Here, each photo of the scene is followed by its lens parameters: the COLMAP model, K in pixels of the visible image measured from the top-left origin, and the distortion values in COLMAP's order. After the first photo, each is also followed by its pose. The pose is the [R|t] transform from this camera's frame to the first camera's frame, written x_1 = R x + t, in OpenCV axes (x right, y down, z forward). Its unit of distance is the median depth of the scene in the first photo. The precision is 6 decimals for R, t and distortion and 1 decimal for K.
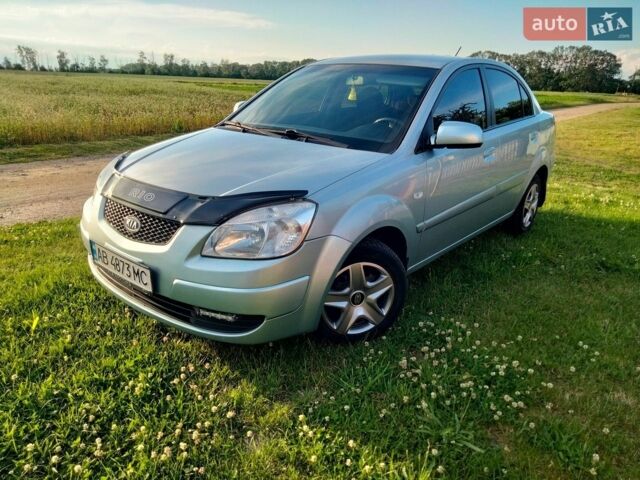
lens RADIAL K [[462.9, 0, 320.0], [0, 462.9, 240.0], [0, 0, 1]] dist [0.007540, 0.002287]
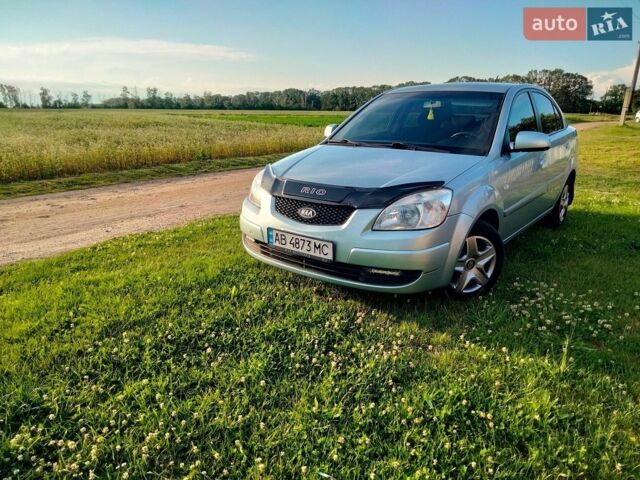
lens RADIAL K [[466.5, 0, 320.0], [0, 466.5, 240.0], [0, 0, 1]] dist [0.003731, -0.001532]
pose [[0.998861, -0.037483, 0.029538, -0.348604], [0.039122, 0.997606, -0.057031, 0.104903], [-0.027330, 0.058122, 0.997935, -0.292838]]
